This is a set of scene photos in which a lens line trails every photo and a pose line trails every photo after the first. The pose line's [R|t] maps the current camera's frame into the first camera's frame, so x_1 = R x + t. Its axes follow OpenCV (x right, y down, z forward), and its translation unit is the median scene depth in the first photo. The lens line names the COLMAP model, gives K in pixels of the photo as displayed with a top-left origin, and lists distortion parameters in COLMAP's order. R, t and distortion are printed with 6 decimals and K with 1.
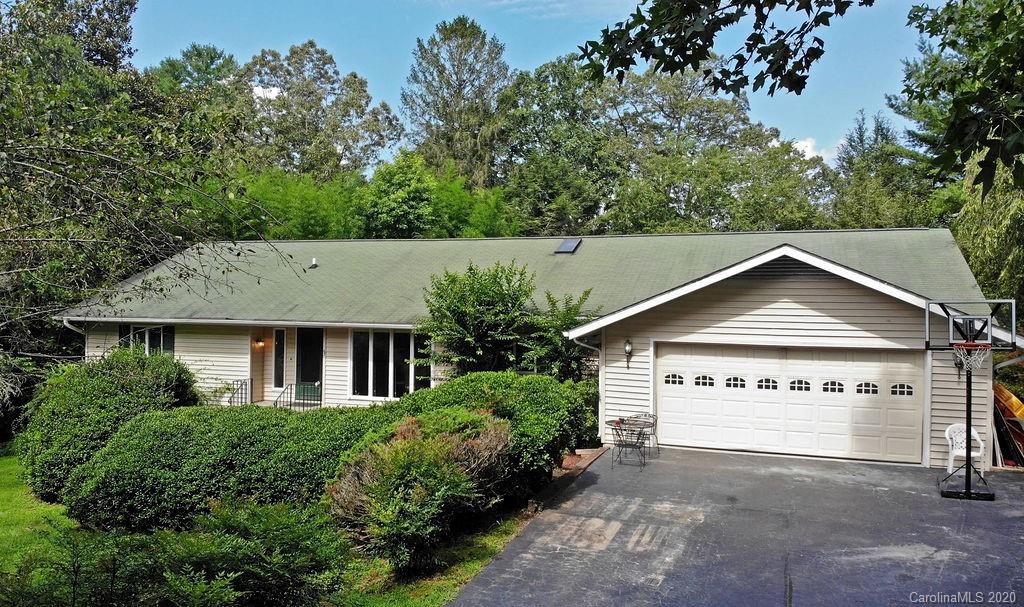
lens RADIAL K [[773.5, 0, 488.8], [0, 773.5, 306.8], [0, 0, 1]] dist [0.078384, -0.192923]
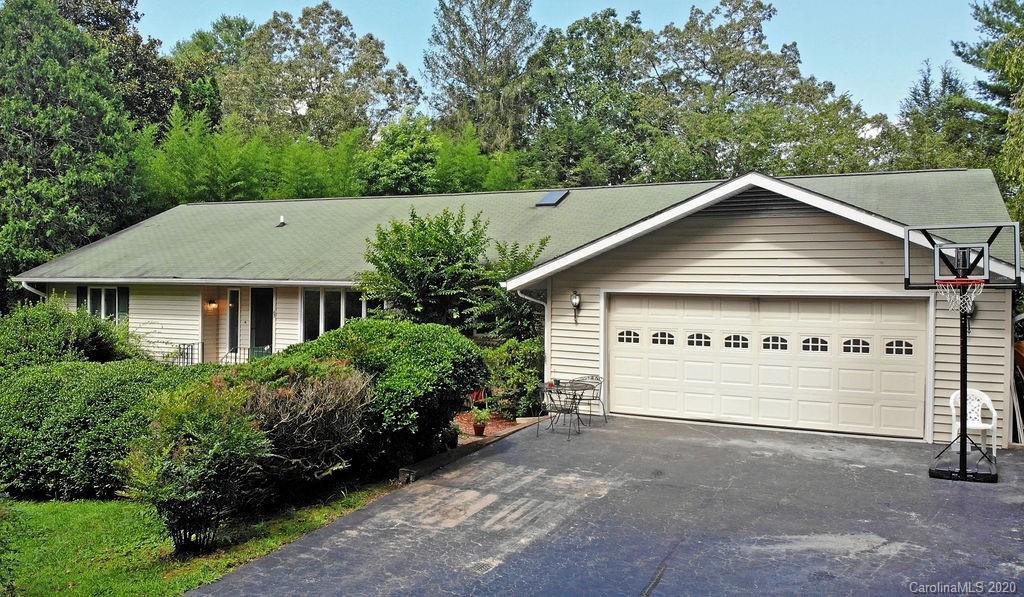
lens RADIAL K [[788.5, 0, 480.0], [0, 788.5, 297.8], [0, 0, 1]] dist [0.086087, -0.198257]
pose [[0.995456, -0.000585, -0.095222, 0.148136], [0.001451, 0.999958, 0.009022, 0.039552], [0.095213, -0.009119, 0.995415, 0.110972]]
